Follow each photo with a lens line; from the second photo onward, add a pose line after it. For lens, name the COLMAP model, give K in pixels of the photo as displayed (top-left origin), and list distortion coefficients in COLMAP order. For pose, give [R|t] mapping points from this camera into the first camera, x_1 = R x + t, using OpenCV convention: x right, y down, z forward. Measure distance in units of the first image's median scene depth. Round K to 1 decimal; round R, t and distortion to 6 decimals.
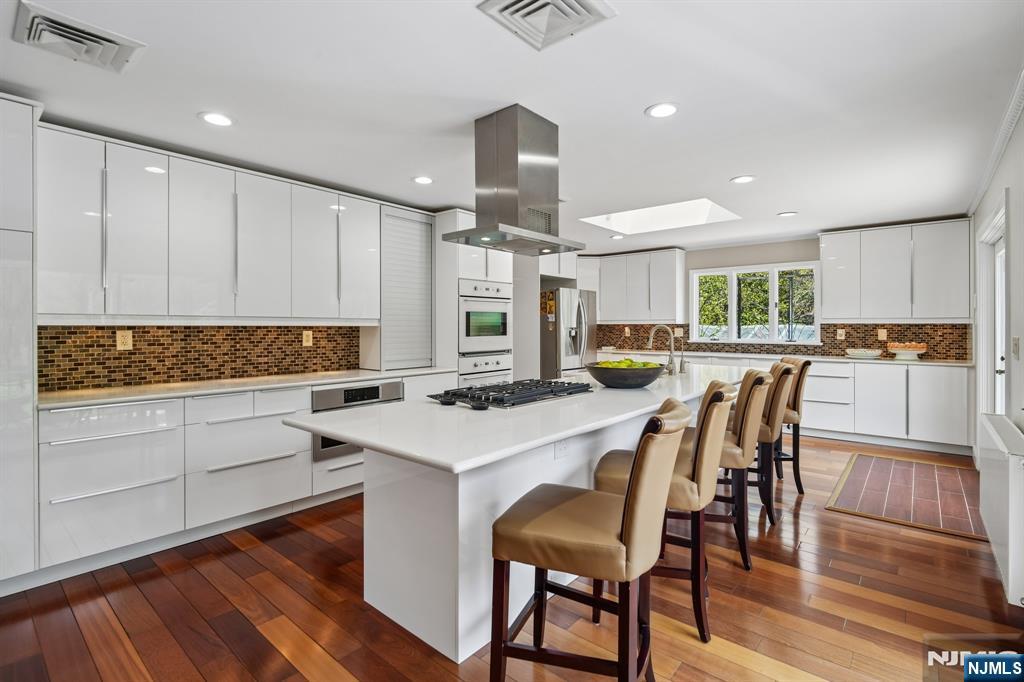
lens RADIAL K [[477.5, 0, 514.8], [0, 477.5, 336.5], [0, 0, 1]] dist [-0.001310, -0.000230]
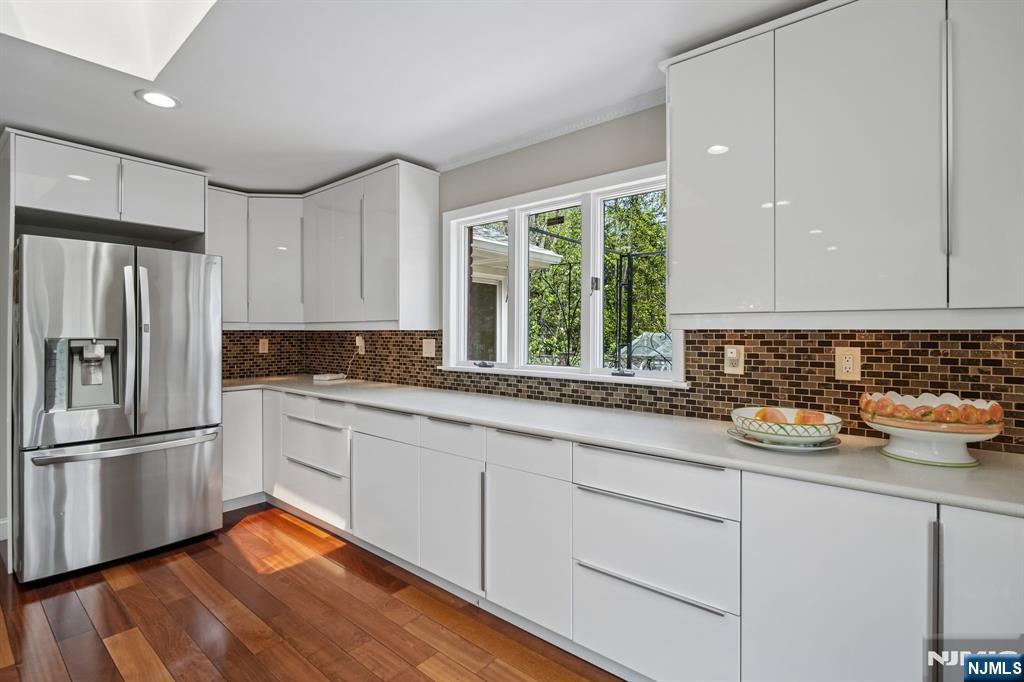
lens RADIAL K [[477.5, 0, 519.0], [0, 477.5, 337.7], [0, 0, 1]] dist [-0.001310, -0.000230]
pose [[0.999925, 0.002394, 0.012001, 0.517700], [-0.002263, 0.999937, -0.010963, -0.016760], [-0.012026, 0.010935, 0.999868, 0.646670]]
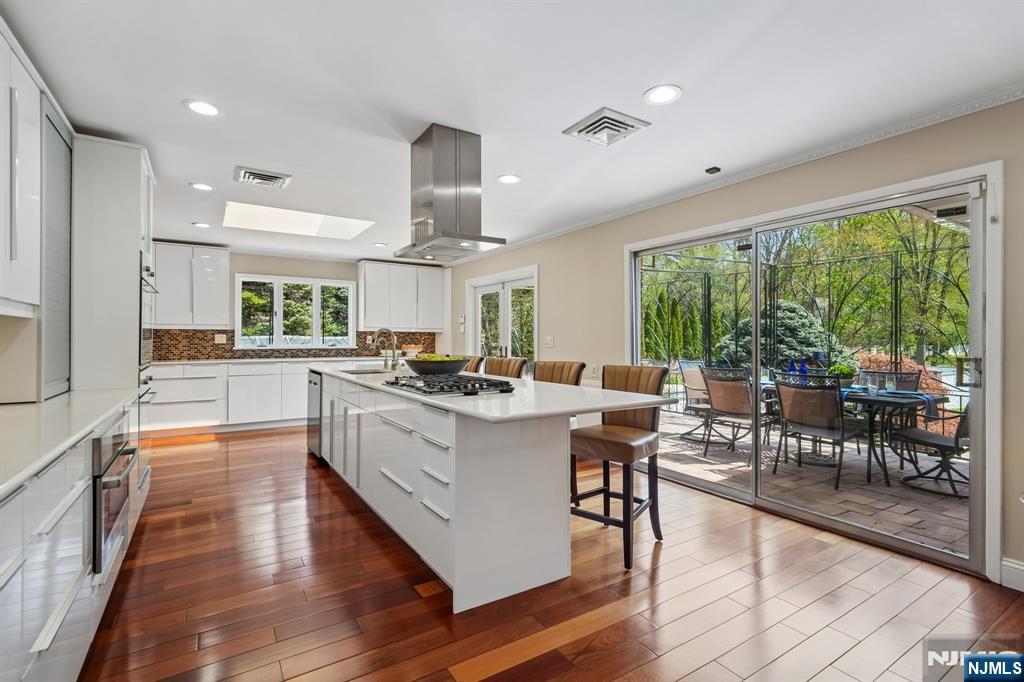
lens RADIAL K [[477.5, 0, 517.5], [0, 477.5, 333.8], [0, 0, 1]] dist [-0.001310, -0.000230]
pose [[0.288764, 0.011673, 0.957329, -0.448305], [0.018610, 0.999668, -0.017802, 0.010390], [-0.957219, 0.022956, 0.288451, 0.230685]]
